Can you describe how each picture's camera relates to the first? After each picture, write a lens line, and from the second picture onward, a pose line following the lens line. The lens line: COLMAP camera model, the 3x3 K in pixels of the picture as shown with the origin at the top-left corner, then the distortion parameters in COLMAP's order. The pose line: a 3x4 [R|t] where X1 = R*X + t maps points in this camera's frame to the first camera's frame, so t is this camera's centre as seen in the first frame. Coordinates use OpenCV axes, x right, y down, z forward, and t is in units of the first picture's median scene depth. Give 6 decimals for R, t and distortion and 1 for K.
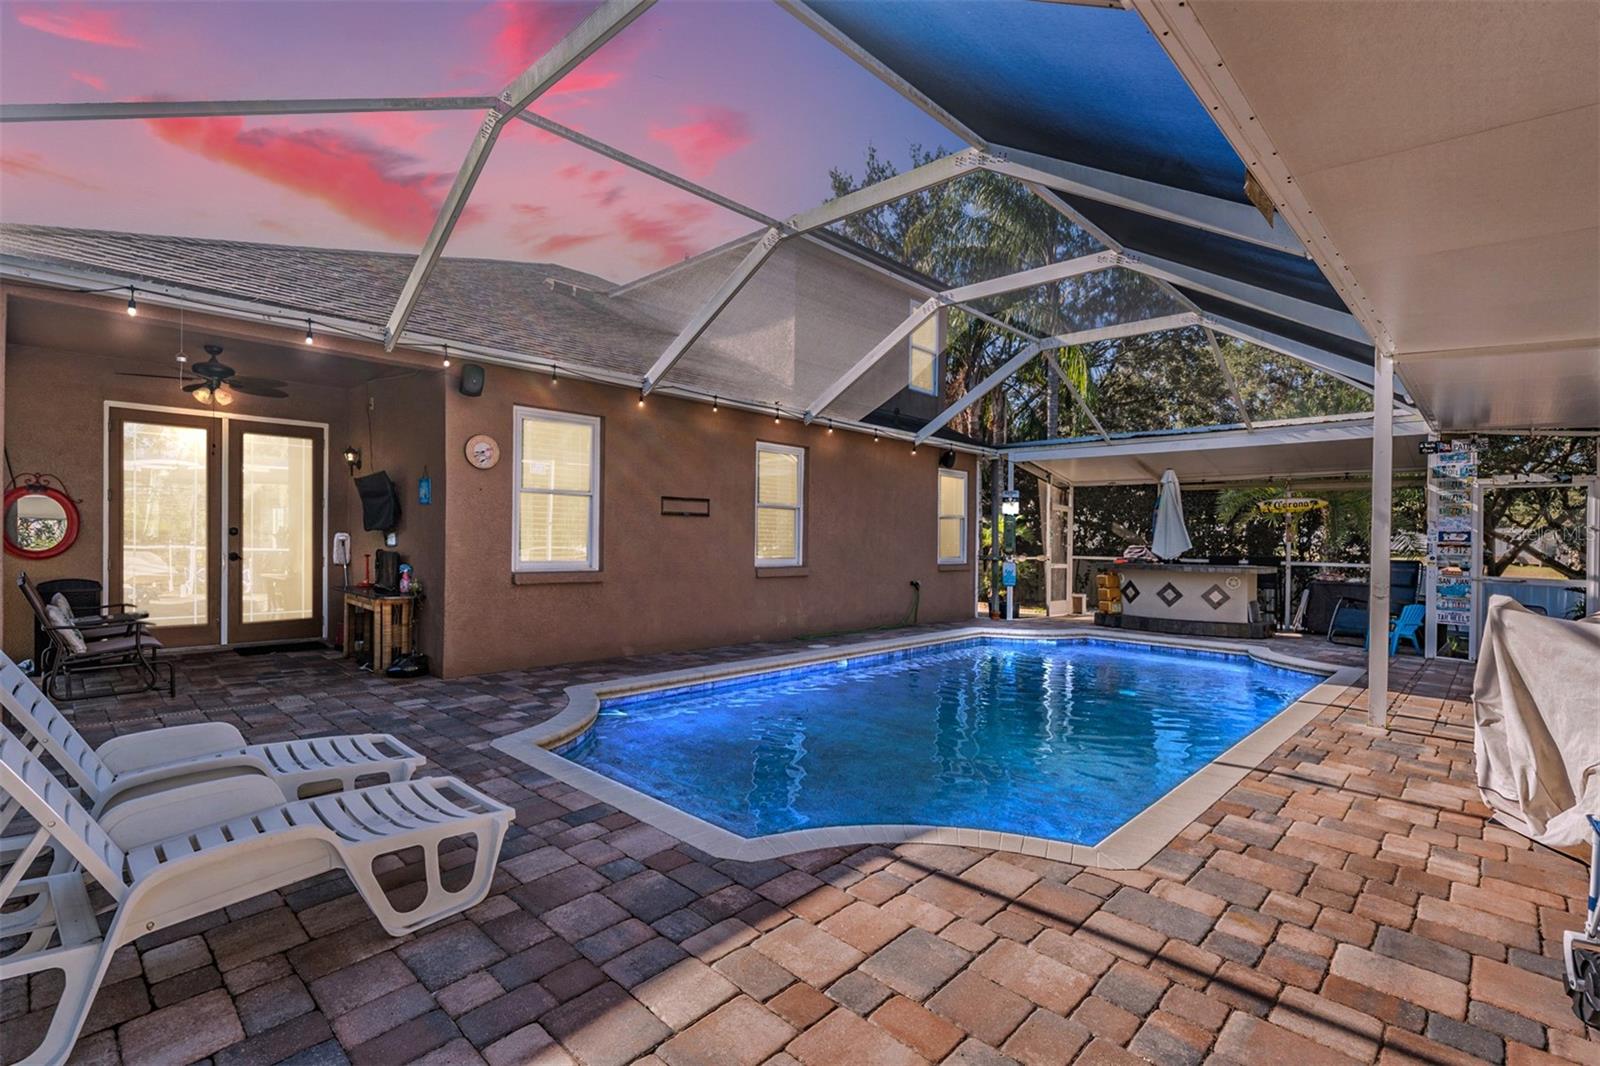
lens RADIAL K [[729.5, 0, 792.4], [0, 729.5, 539.1], [0, 0, 1]] dist [-0.003590, 0.000062]
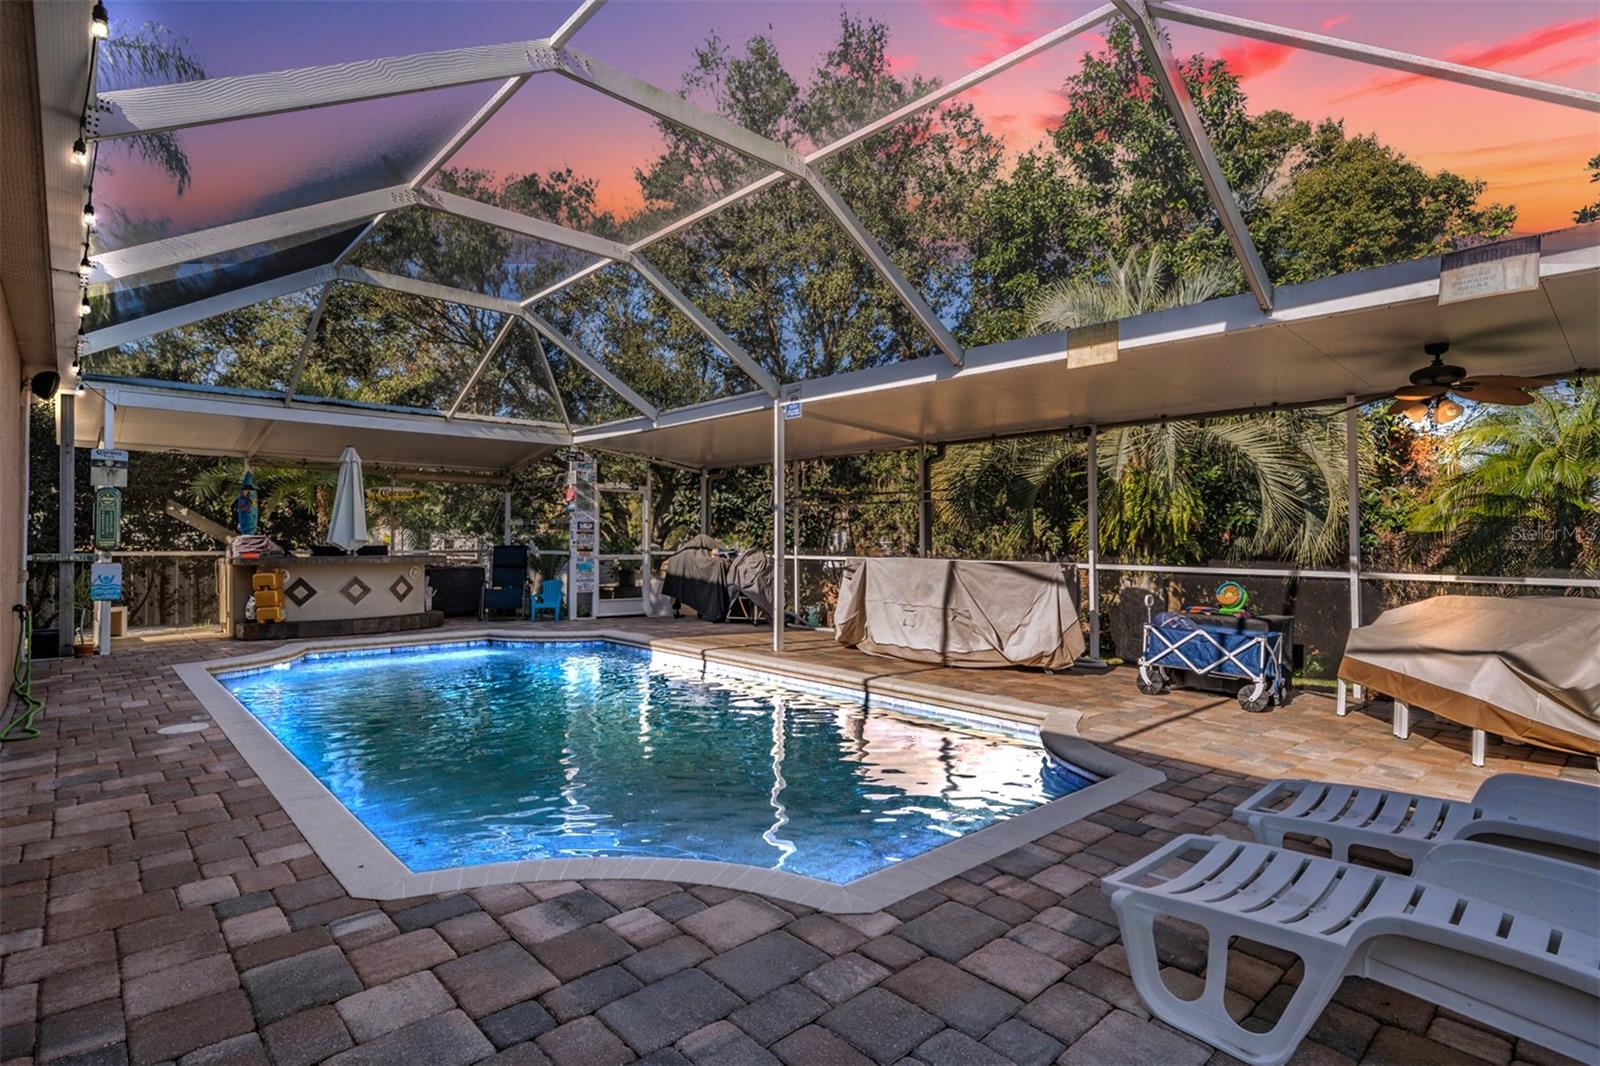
lens RADIAL K [[792.6, 0, 793.2], [0, 792.6, 535.4], [0, 0, 1]] dist [0.001759, 0.000248]
pose [[0.076545, -0.010001, 0.997016, -0.394933], [-0.000158, 0.999950, 0.010043, 0.000127], [-0.997066, -0.000927, 0.076540, 0.401270]]
